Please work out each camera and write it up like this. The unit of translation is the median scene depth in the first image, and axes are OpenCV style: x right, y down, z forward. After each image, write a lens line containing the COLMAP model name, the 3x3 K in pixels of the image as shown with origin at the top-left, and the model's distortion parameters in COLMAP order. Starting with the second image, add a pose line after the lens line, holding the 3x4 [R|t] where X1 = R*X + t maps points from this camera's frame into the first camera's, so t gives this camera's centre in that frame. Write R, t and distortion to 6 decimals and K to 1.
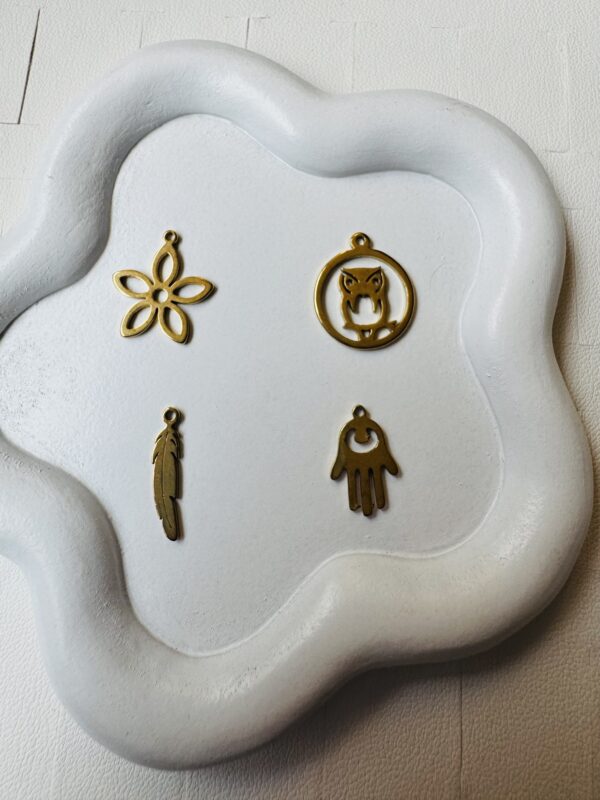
lens RADIAL K [[584.1, 0, 298.0], [0, 584.1, 288.5], [0, 0, 1]] dist [-0.011322, 0.003146]
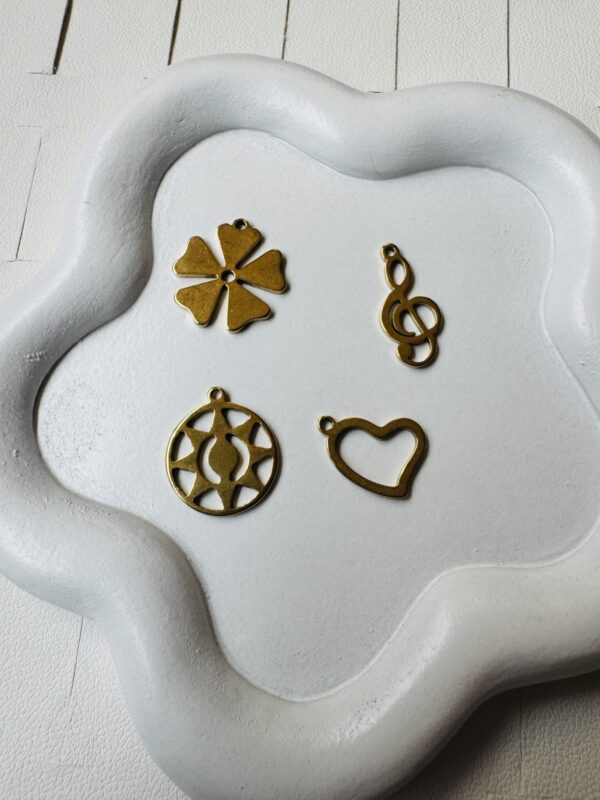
lens RADIAL K [[656.3, 0, 296.0], [0, 656.3, 359.8], [0, 0, 1]] dist [-0.005937, -0.004615]
pose [[0.994917, -0.099171, 0.017460, -0.140264], [0.100068, 0.993072, -0.061607, 0.159730], [-0.011230, 0.063041, 0.997948, -0.031536]]
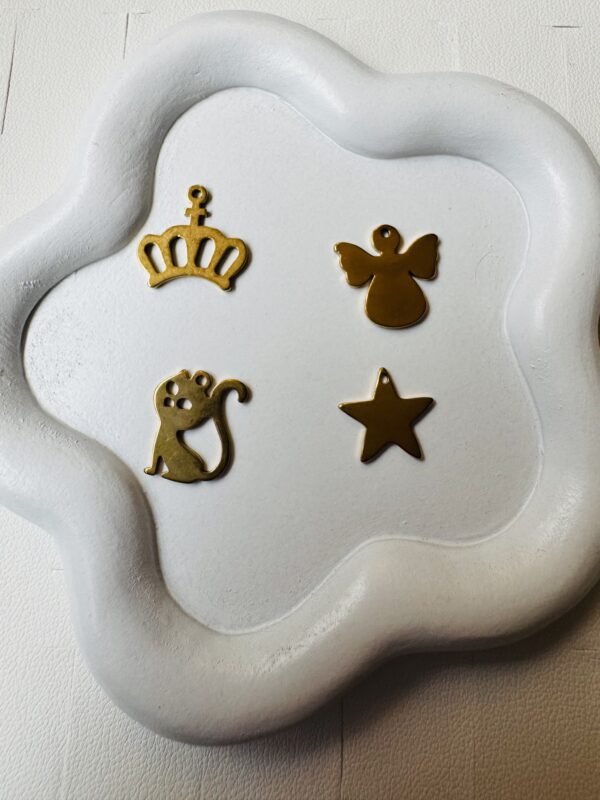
lens RADIAL K [[584.1, 0, 297.2], [0, 584.1, 288.3], [0, 0, 1]] dist [-0.011322, 0.003146]
pose [[0.998836, 0.047796, 0.006535, -0.084304], [-0.047929, 0.998612, 0.021839, 0.013541], [-0.005482, -0.022127, 0.999740, 0.016073]]
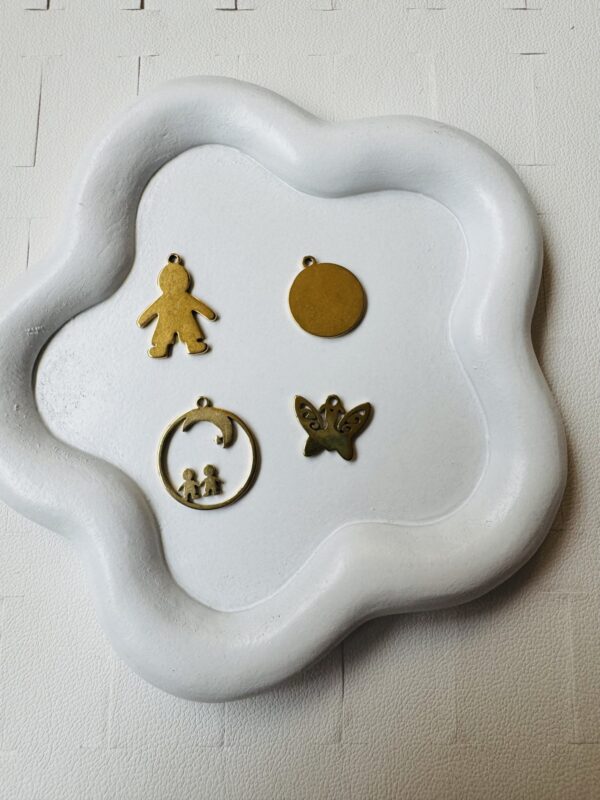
lens RADIAL K [[584.1, 0, 297.3], [0, 584.1, 366.0], [0, 0, 1]] dist [-0.011322, 0.003146]
pose [[0.999558, -0.029391, -0.004363, -0.014374], [0.029571, 0.998329, 0.049652, 0.077802], [0.002896, -0.049760, 0.998757, -0.135137]]
